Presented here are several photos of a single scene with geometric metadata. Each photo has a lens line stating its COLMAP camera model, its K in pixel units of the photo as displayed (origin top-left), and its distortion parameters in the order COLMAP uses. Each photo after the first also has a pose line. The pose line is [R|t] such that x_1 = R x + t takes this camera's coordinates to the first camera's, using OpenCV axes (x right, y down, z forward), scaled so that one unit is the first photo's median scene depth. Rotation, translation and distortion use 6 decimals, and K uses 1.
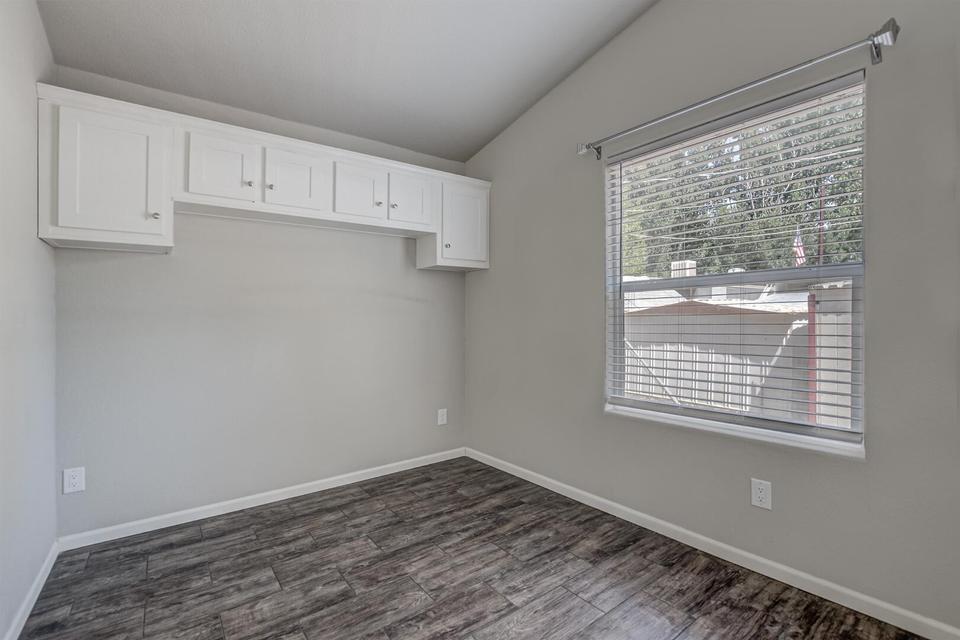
lens RADIAL K [[465.9, 0, 494.5], [0, 465.9, 315.8], [0, 0, 1]] dist [-0.003025, -0.000120]
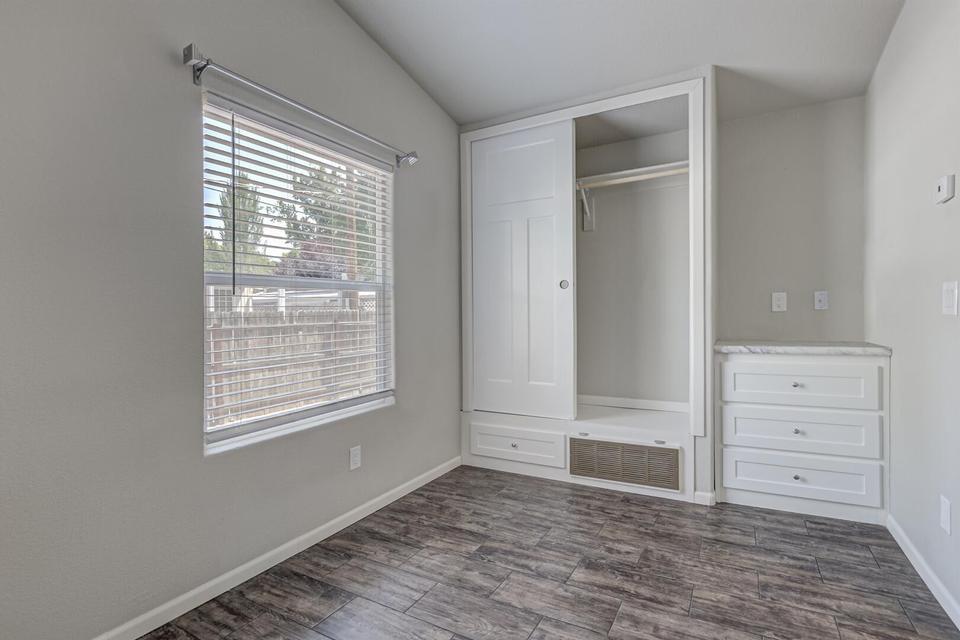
lens RADIAL K [[465.9, 0, 494.5], [0, 465.9, 315.8], [0, 0, 1]] dist [-0.003025, -0.000120]
pose [[-0.390122, 0.007623, 0.920732, -0.722046], [0.004439, 0.999970, -0.006398, 0.006262], [-0.920753, 0.001591, -0.390144, 1.118929]]
